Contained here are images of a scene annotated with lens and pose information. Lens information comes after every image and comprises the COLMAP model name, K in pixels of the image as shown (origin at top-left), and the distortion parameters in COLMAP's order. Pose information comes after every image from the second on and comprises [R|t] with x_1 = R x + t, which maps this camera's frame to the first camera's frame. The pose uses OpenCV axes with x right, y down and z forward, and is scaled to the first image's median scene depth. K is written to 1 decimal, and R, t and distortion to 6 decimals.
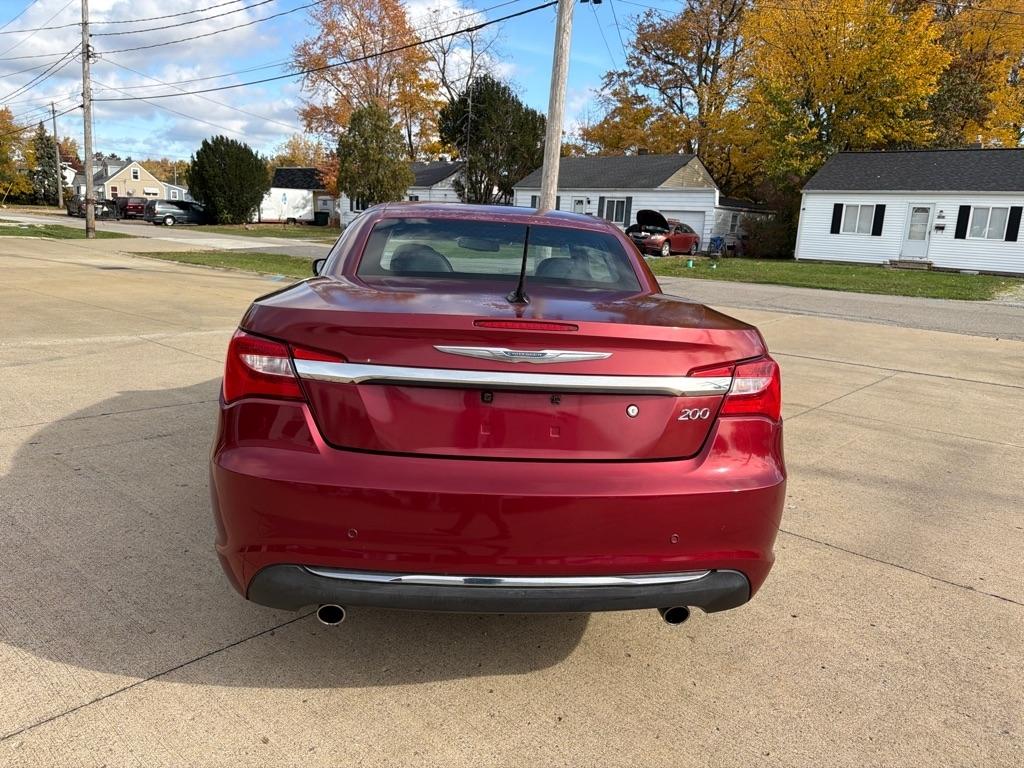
lens RADIAL K [[716.3, 0, 518.2], [0, 716.3, 412.5], [0, 0, 1]] dist [0.031976, -0.039781]
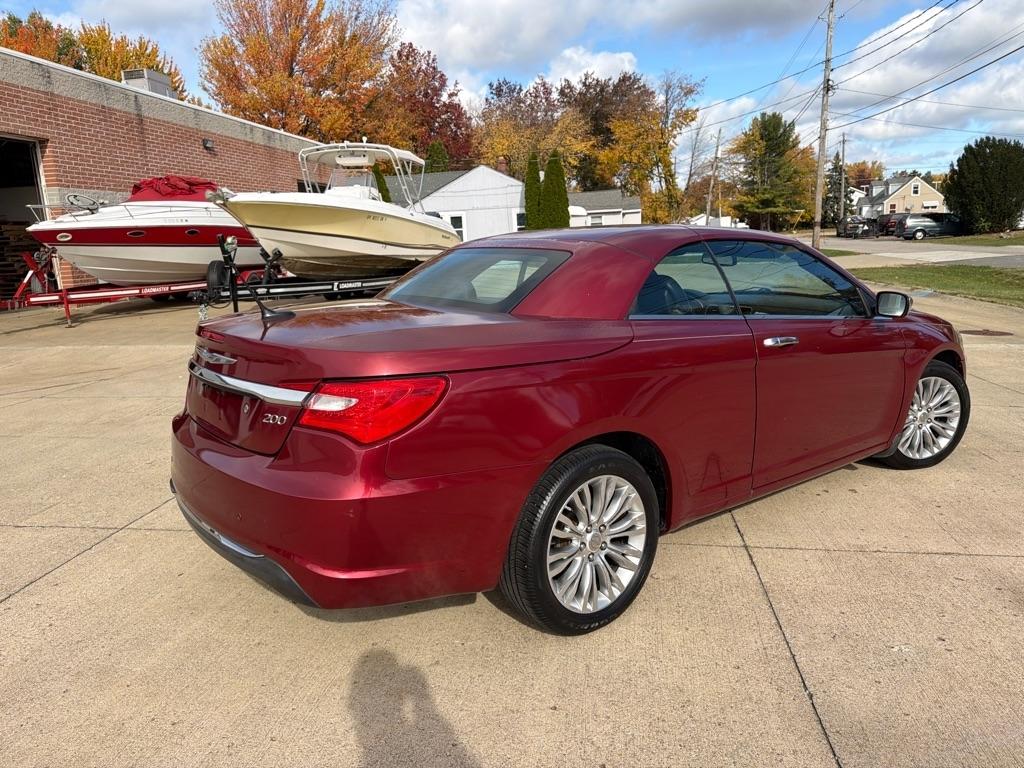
lens RADIAL K [[716.3, 0, 516.7], [0, 716.3, 413.3], [0, 0, 1]] dist [0.031976, -0.039781]
pose [[0.543419, 0.129801, -0.829366, 0.094380], [-0.145353, 0.987599, 0.059327, -0.008813], [0.826782, 0.088312, 0.555548, 0.045004]]
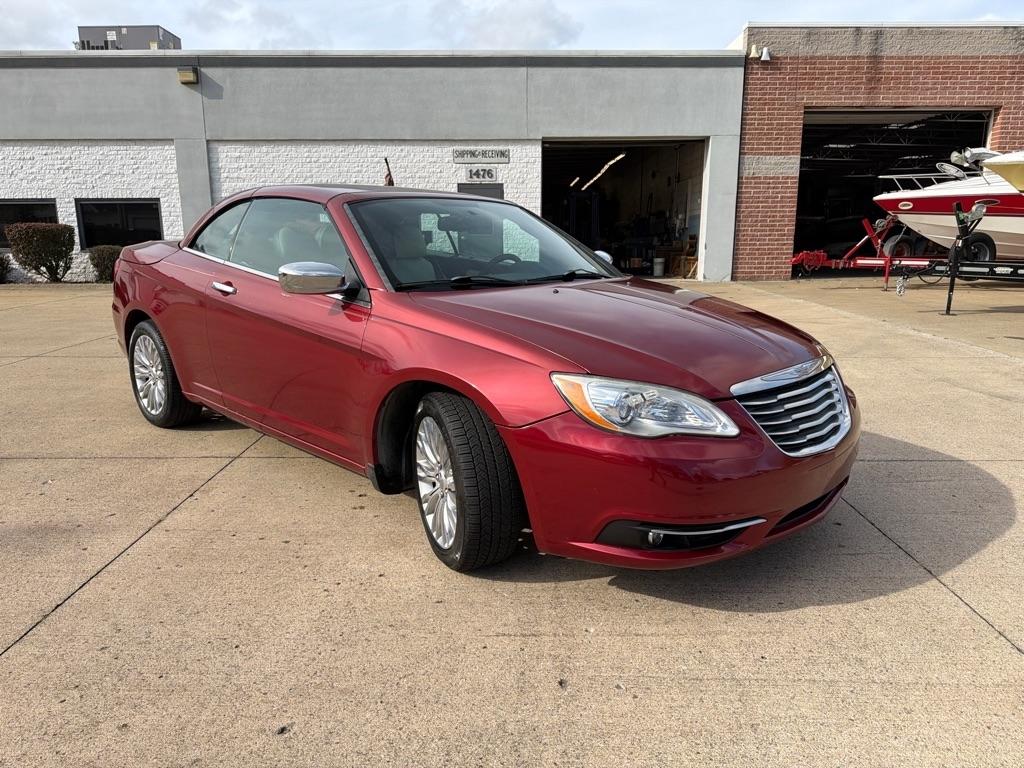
lens RADIAL K [[716.3, 0, 513.4], [0, 716.3, 415.2], [0, 0, 1]] dist [0.031976, -0.039781]
pose [[-0.764741, 0.107934, -0.635233, 0.067730], [-0.191745, 0.903084, 0.384282, -0.056877], [0.615146, 0.415679, -0.669930, 0.263350]]
